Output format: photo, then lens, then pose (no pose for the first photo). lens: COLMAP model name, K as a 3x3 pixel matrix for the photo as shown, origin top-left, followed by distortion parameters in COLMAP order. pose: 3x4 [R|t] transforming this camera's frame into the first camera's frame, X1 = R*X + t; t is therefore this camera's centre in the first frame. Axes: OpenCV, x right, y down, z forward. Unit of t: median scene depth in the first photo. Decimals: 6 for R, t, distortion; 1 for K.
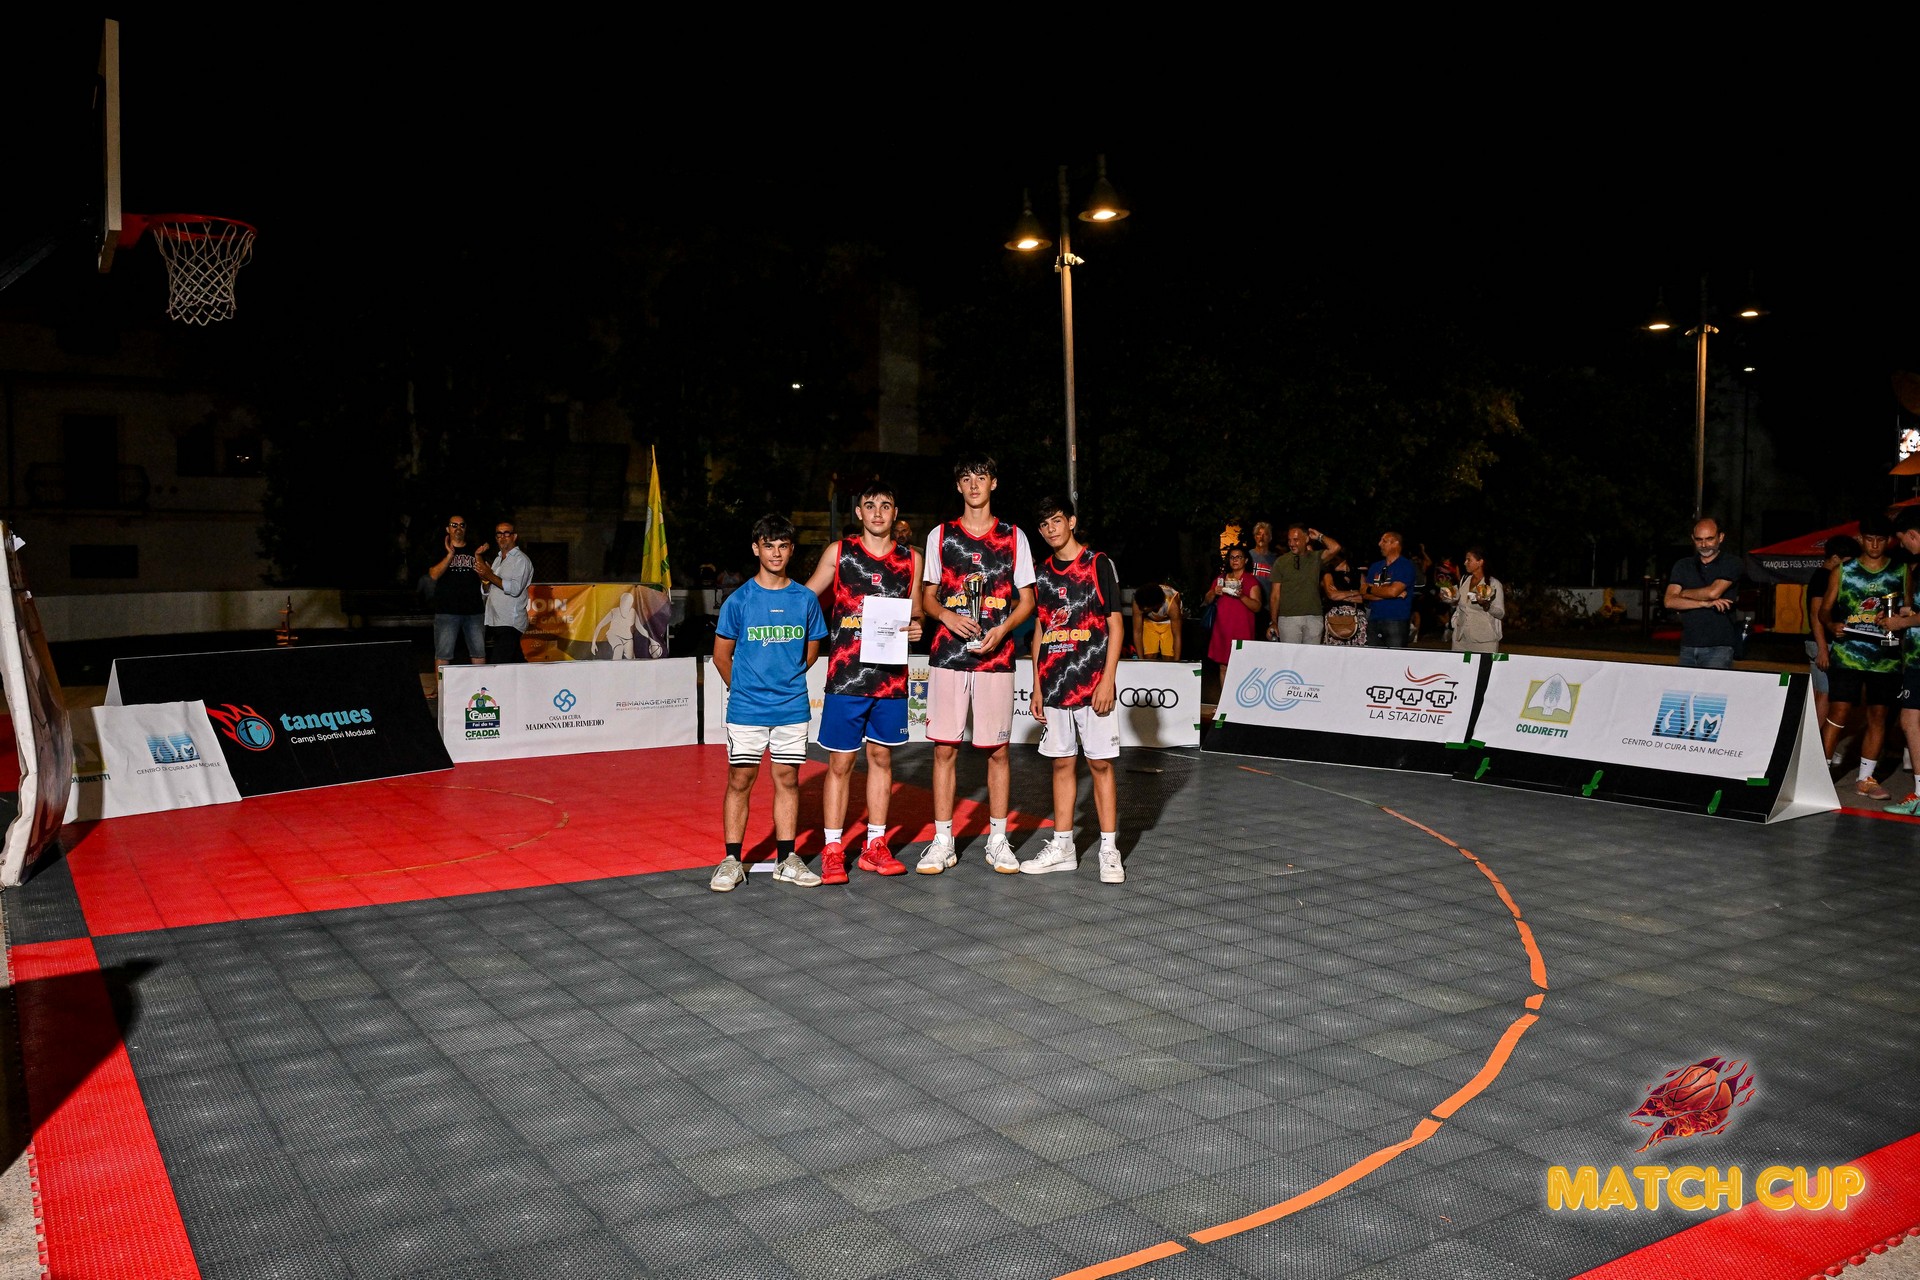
lens RADIAL K [[1529.5, 0, 954.1], [0, 1529.5, 635.1], [0, 0, 1]] dist [-0.007219, -0.000117]
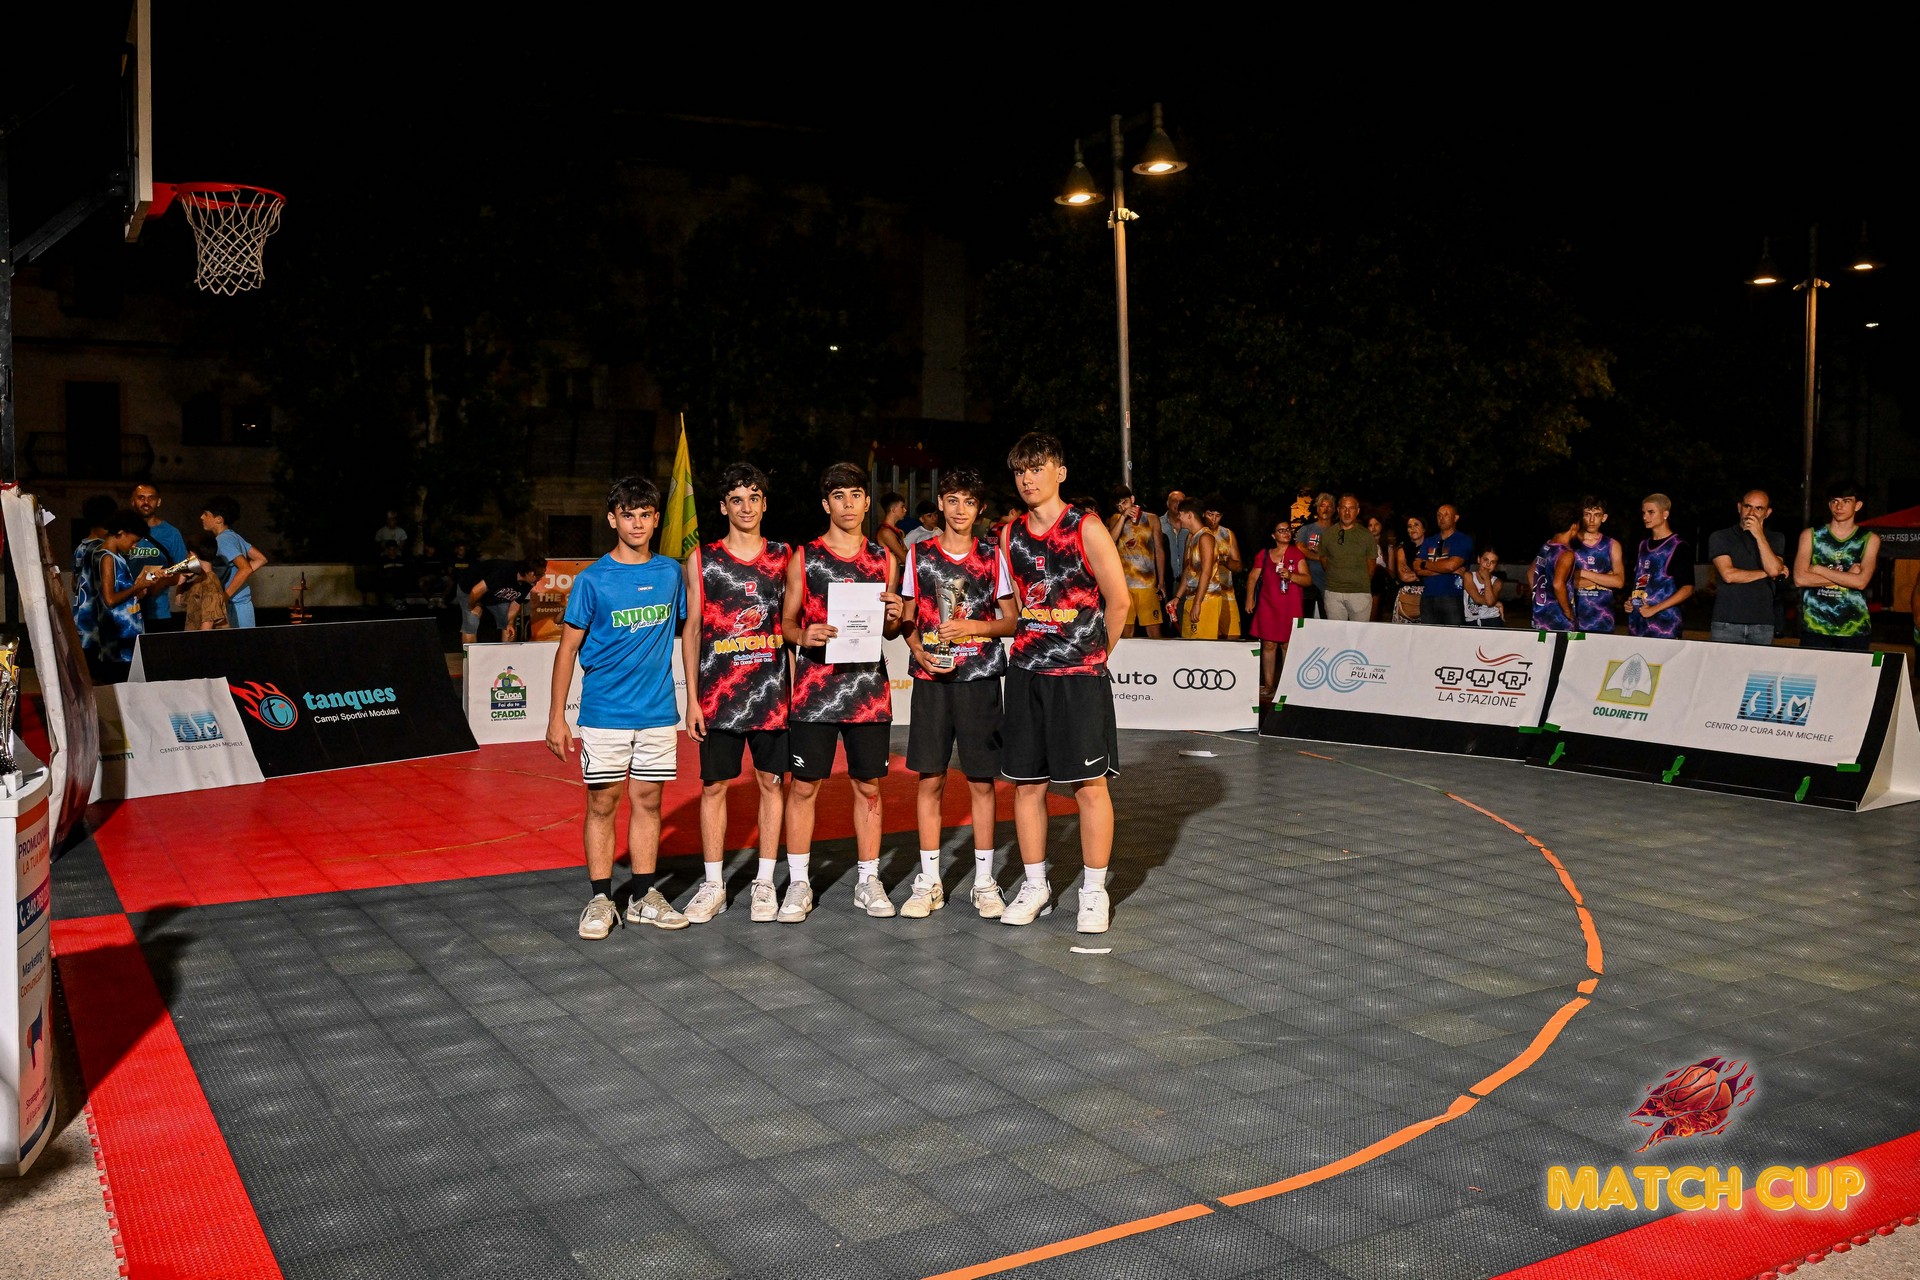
lens RADIAL K [[1662.7, 0, 952.2], [0, 1662.7, 609.6], [0, 0, 1]] dist [-0.003664, -0.005255]
pose [[0.999488, 0.000658, -0.031976, 0.005975], [-0.000767, 0.999994, -0.003380, 0.002426], [0.031973, 0.003403, 0.999483, -0.052184]]
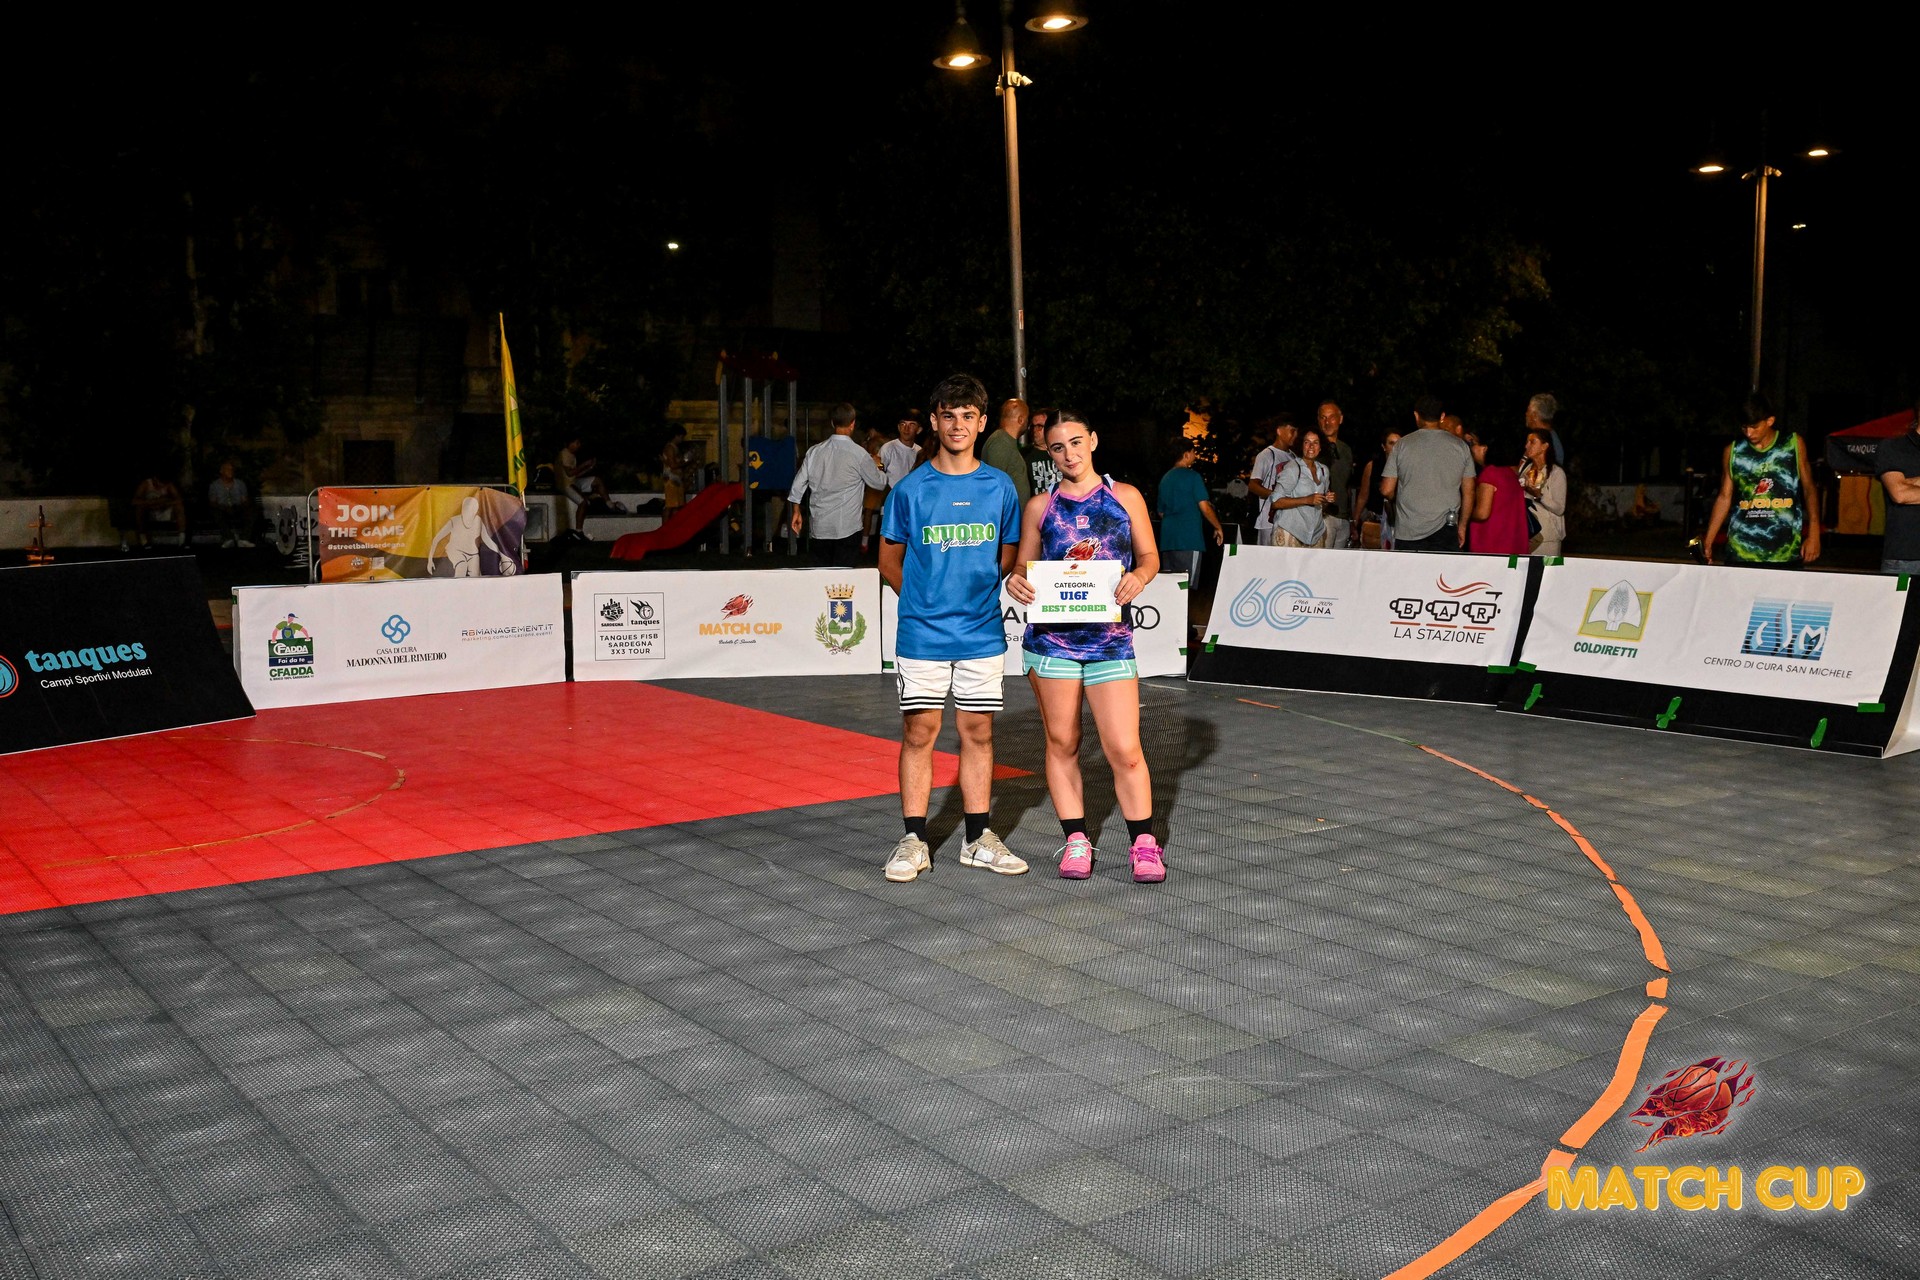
lens RADIAL K [[1796.2, 0, 960.0], [0, 1796.2, 640.0], [0, 0, 1]] dist [-0.002311, -0.001076]
pose [[0.998352, -0.013429, 0.055797, -0.020081], [0.010675, 0.998723, 0.049376, 0.007807], [-0.056389, -0.048699, 0.997220, 0.074492]]
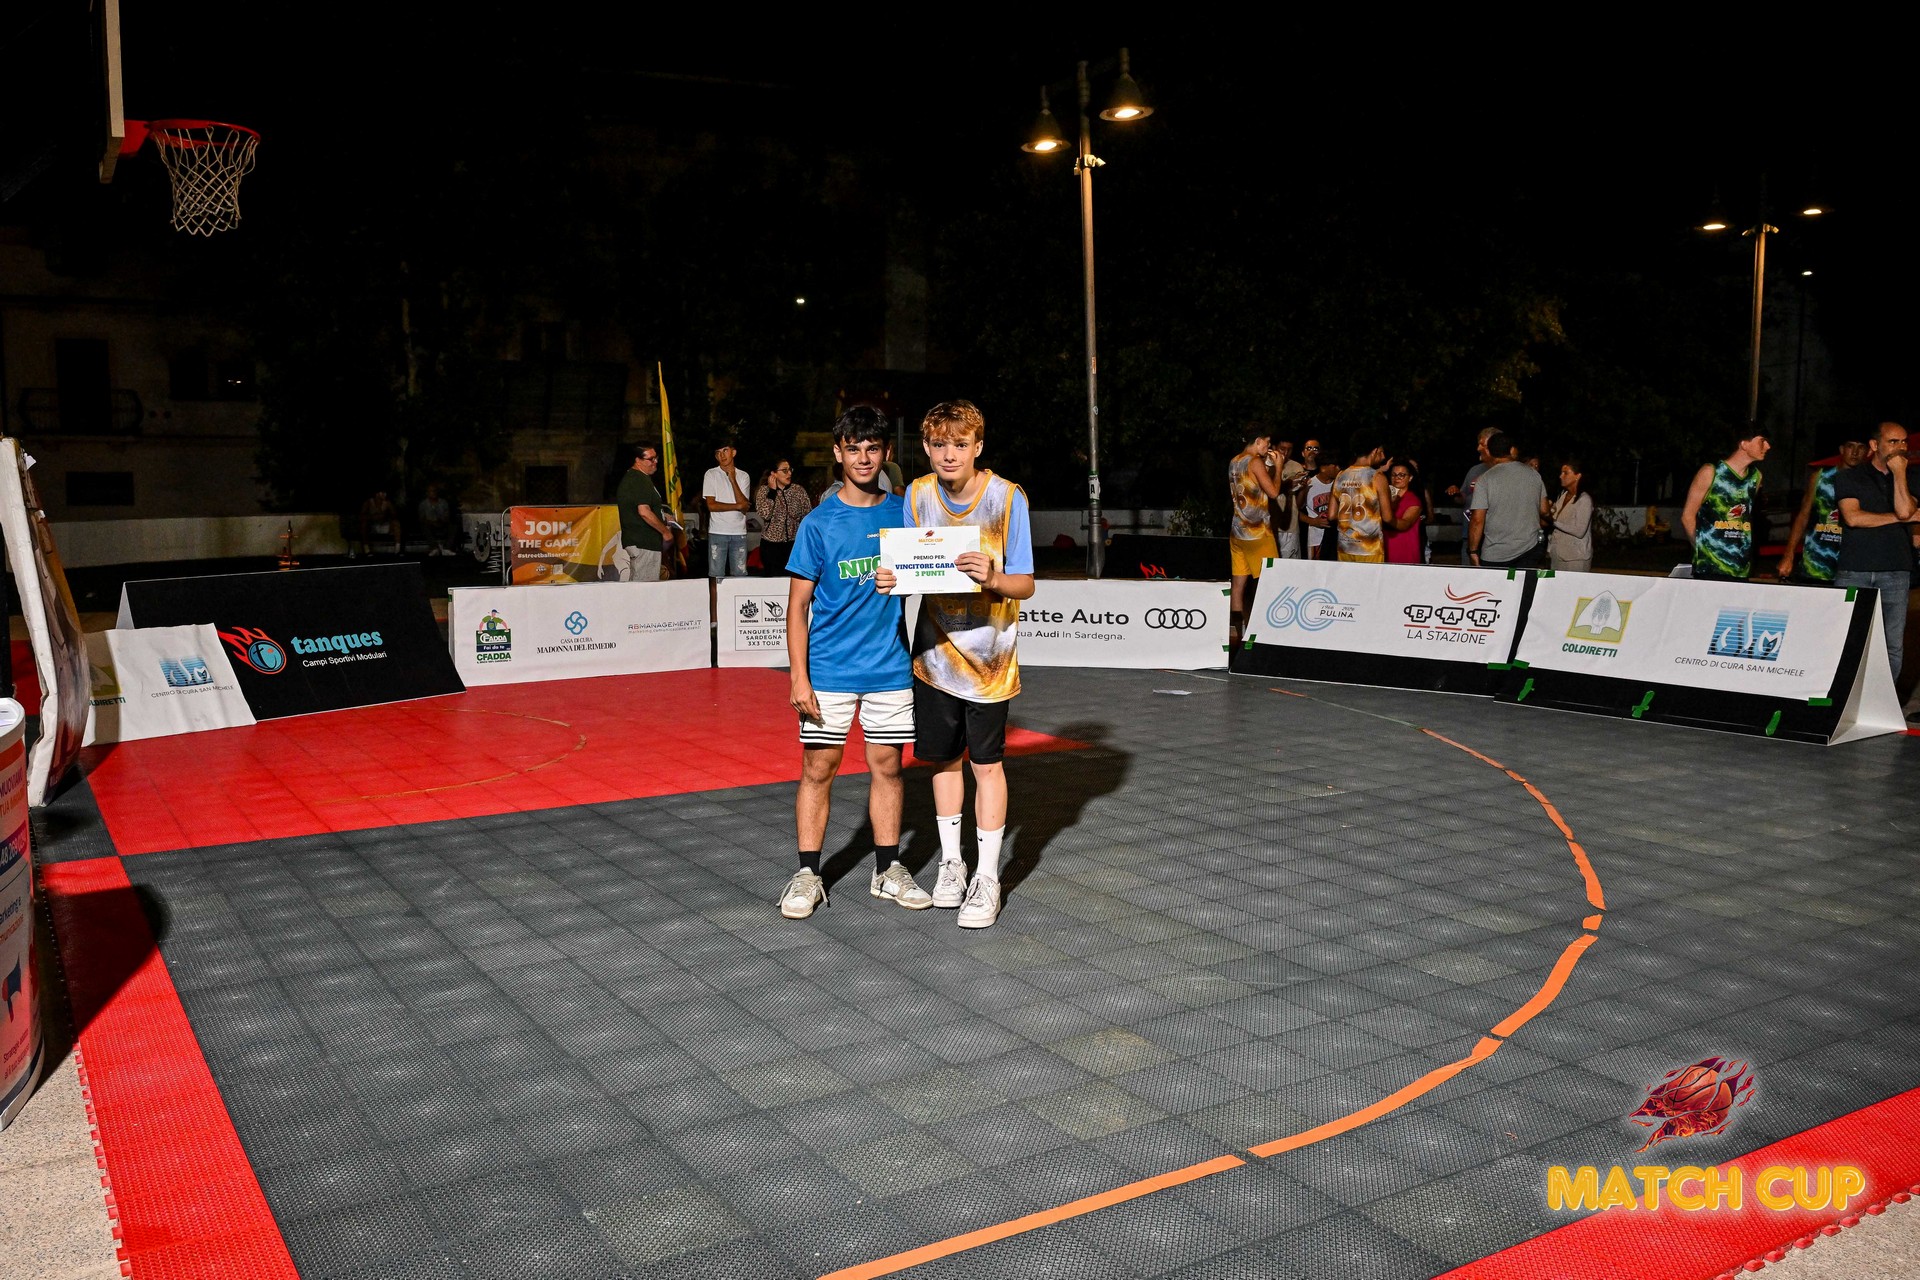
lens RADIAL K [[1576.4, 0, 904.9], [0, 1576.4, 645.2], [0, 0, 1]] dist [-0.007515, -0.002983]
pose [[0.999417, -0.003179, -0.034001, -0.014422], [0.004956, 0.998620, 0.052292, 0.007463], [0.033788, -0.052430, 0.998053, 0.000337]]
